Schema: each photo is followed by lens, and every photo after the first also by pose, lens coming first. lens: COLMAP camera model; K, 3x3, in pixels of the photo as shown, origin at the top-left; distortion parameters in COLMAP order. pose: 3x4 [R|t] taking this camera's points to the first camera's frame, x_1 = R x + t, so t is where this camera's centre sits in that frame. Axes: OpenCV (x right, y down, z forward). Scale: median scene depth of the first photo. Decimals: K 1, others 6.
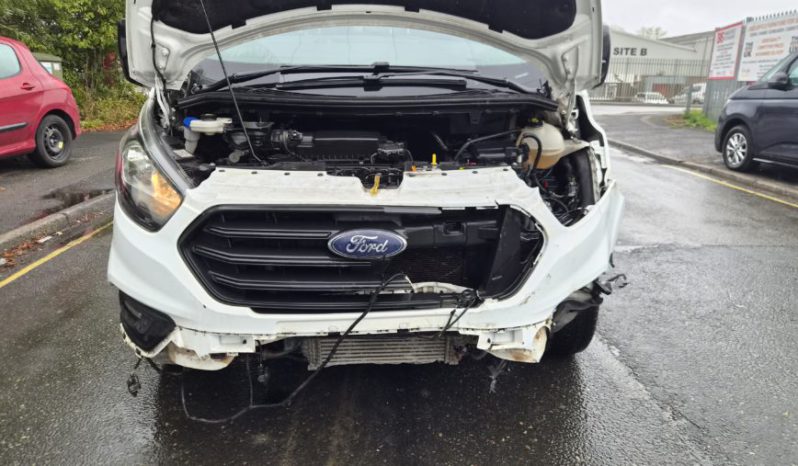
lens RADIAL K [[527.2, 0, 399.0], [0, 527.2, 233.0], [0, 0, 1]] dist [0.072039, -0.054760]
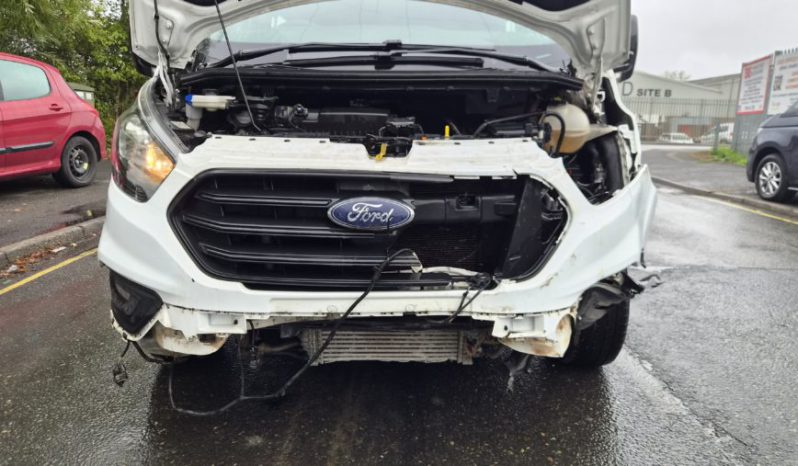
lens RADIAL K [[526.8, 0, 397.4], [0, 526.8, 238.2], [0, 0, 1]] dist [0.071910, -0.054403]
pose [[0.998971, 0.014211, -0.043069, 0.019651], [-0.016933, 0.997838, -0.063499, 0.093354], [0.042073, 0.064163, 0.997052, 0.076524]]
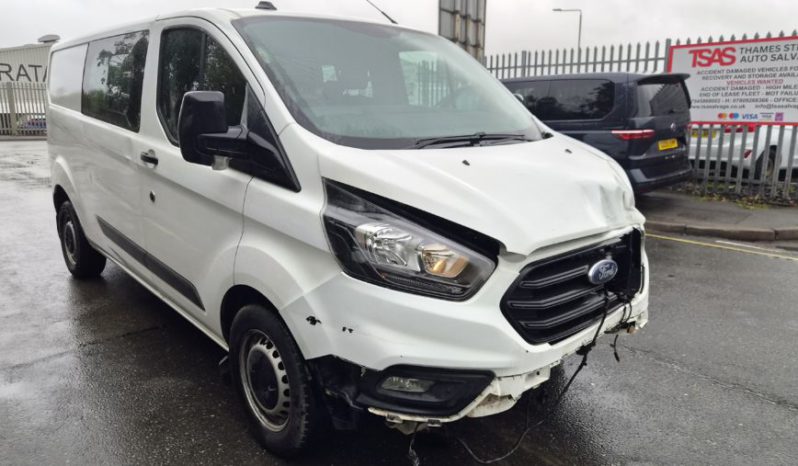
lens RADIAL K [[527.2, 0, 399.0], [0, 527.2, 233.0], [0, 0, 1]] dist [0.072039, -0.054760]
pose [[0.783755, -0.150938, 0.602450, -0.987848], [0.182393, 0.983184, 0.009044, -0.141866], [-0.593685, 0.102794, 0.798105, 0.163040]]
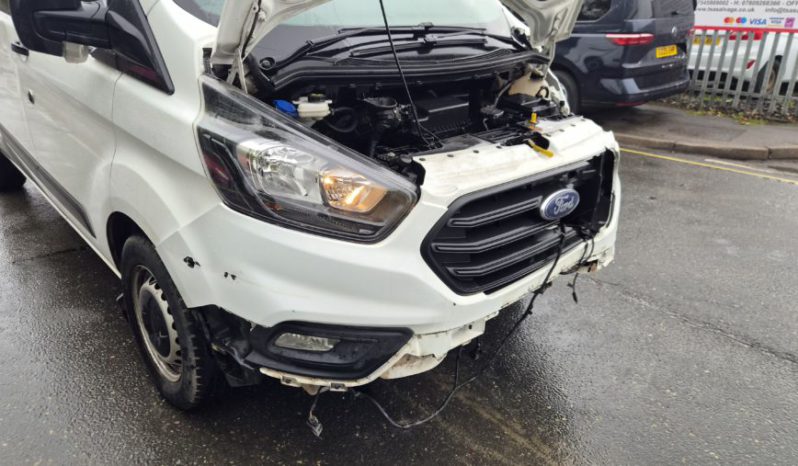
lens RADIAL K [[527.2, 0, 399.0], [0, 527.2, 233.0], [0, 0, 1]] dist [0.072039, -0.054760]
pose [[0.776175, -0.237442, 0.584101, -0.758792], [0.165209, 0.970604, 0.175023, -0.130629], [-0.608488, -0.039349, 0.792587, 0.251204]]
